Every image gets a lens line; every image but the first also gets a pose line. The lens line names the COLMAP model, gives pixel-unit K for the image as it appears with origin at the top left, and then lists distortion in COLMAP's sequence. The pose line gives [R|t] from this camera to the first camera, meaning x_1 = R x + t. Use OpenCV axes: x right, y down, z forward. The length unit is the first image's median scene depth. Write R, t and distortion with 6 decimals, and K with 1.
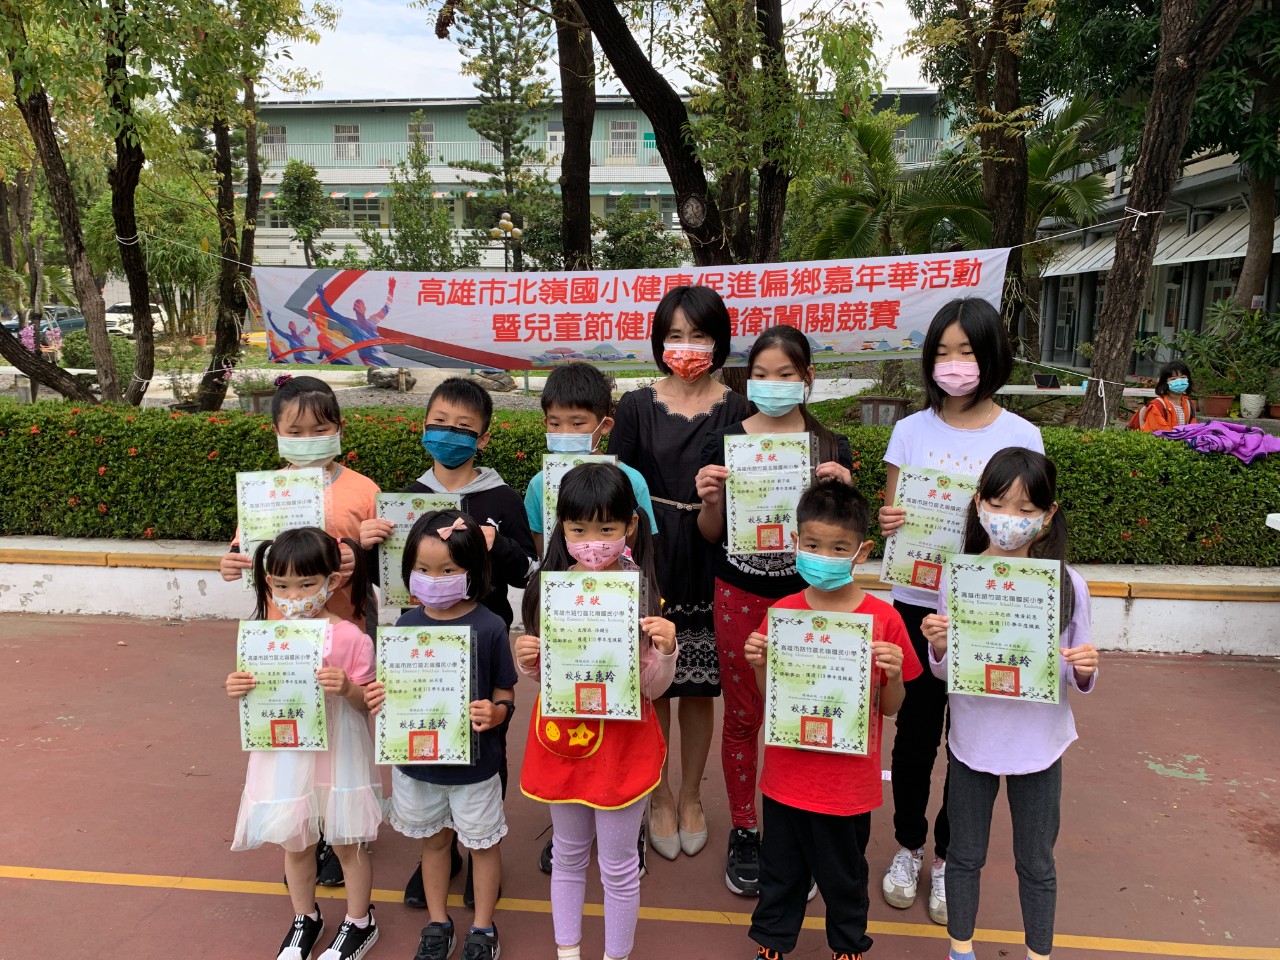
lens RADIAL K [[984.2, 0, 625.4], [0, 984.2, 488.6], [0, 0, 1]] dist [0.008199, -0.002549]
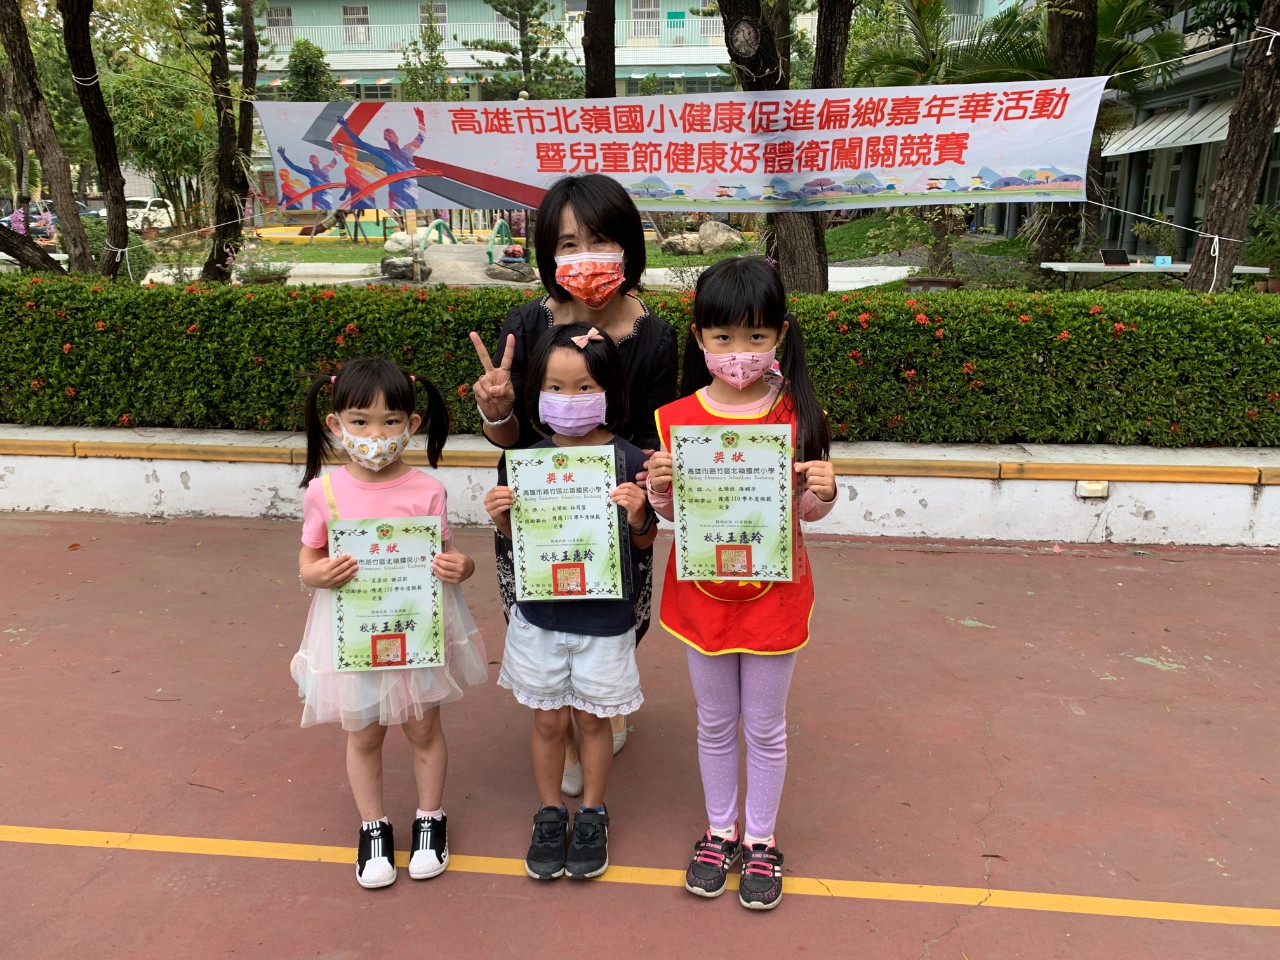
lens RADIAL K [[984.2, 0, 641.4], [0, 984.2, 471.8], [0, 0, 1]] dist [0.008199, -0.002549]
pose [[0.999957, -0.005808, -0.007249, -0.009500], [0.006388, 0.996552, 0.082725, 0.012284], [0.006743, -0.082768, 0.996546, 0.070124]]
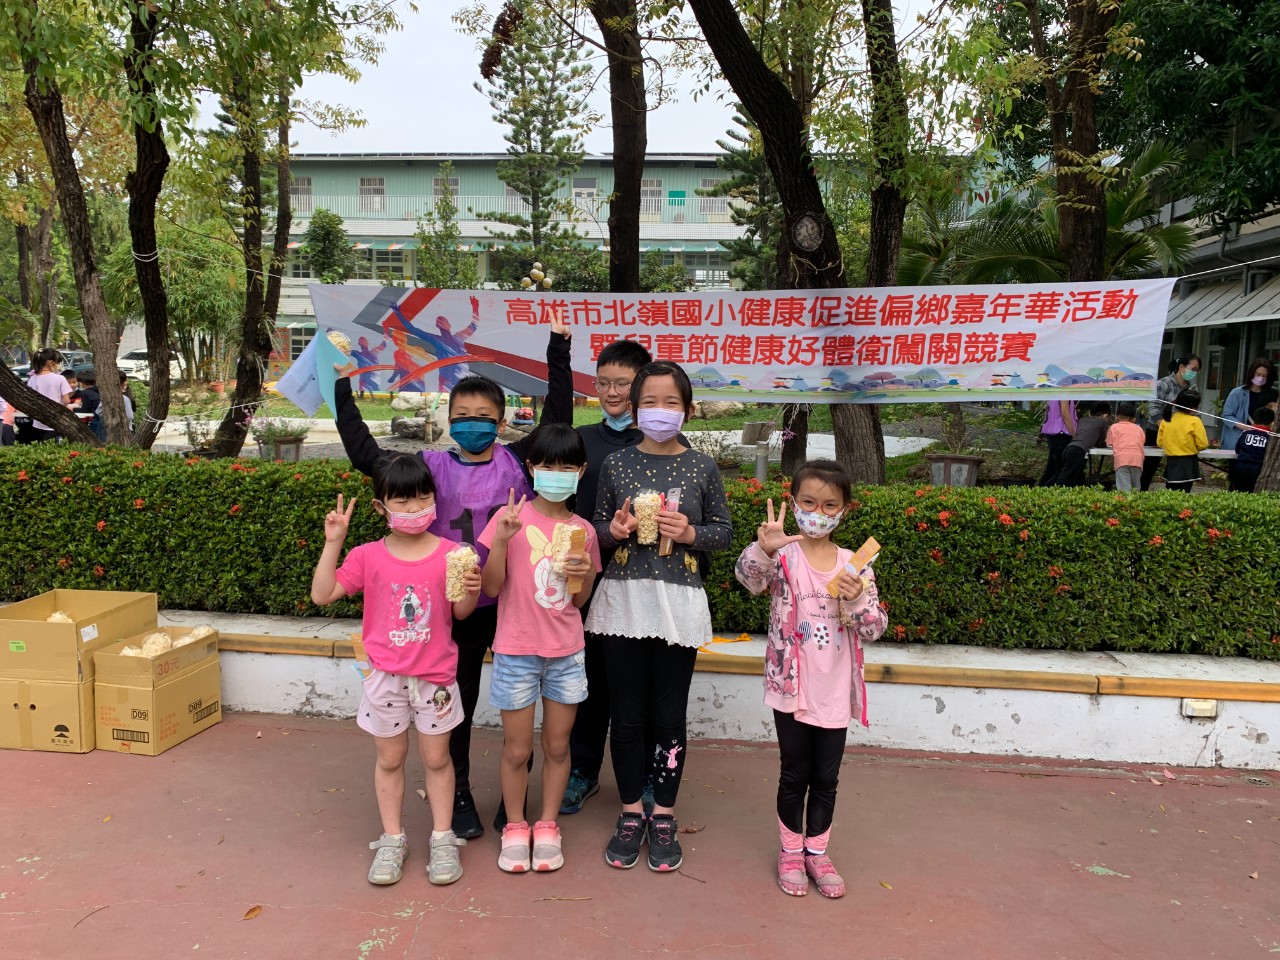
lens RADIAL K [[984.2, 0, 634.7], [0, 984.2, 480.9], [0, 0, 1]] dist [0.008199, -0.002549]
pose [[0.999866, 0.016292, -0.001686, -0.045191], [-0.016367, 0.997774, -0.064654, -0.005415], [0.000629, 0.064673, 0.997906, 0.095066]]
